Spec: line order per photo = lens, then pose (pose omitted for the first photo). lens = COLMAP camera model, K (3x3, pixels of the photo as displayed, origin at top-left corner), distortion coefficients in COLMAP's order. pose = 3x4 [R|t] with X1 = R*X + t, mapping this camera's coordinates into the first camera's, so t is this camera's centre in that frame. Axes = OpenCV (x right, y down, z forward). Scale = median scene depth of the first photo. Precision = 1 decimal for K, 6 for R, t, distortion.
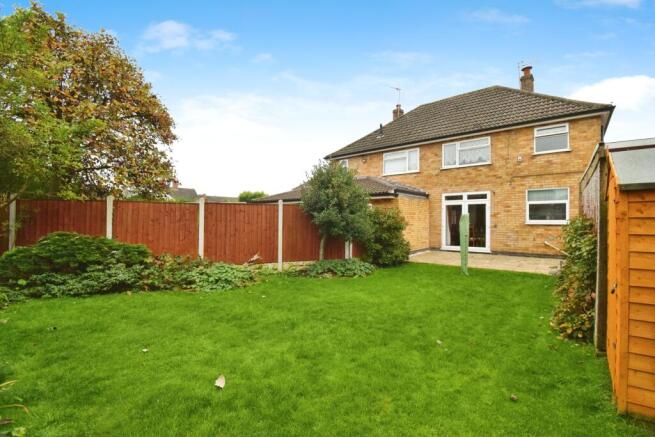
lens RADIAL K [[291.8, 0, 327.4], [0, 291.8, 219.6], [0, 0, 1]] dist [-0.004821, -0.001803]
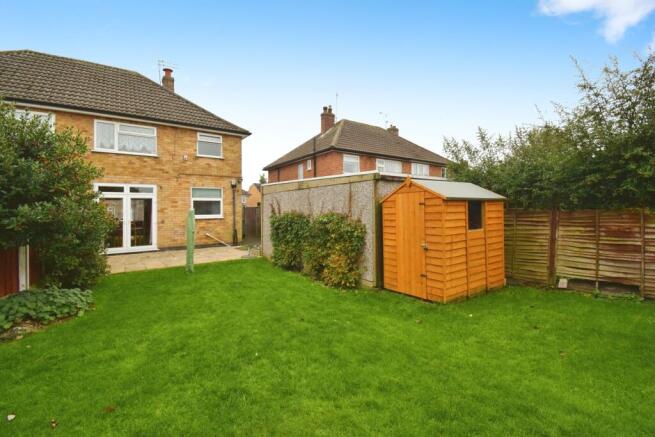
lens RADIAL K [[291.8, 0, 327.3], [0, 291.8, 212.4], [0, 0, 1]] dist [-0.004821, -0.001803]
pose [[0.235931, -0.006504, 0.971748, -0.245770], [0.013739, 0.999900, 0.003356, -0.004854], [-0.971673, 0.012559, 0.235997, 0.247118]]
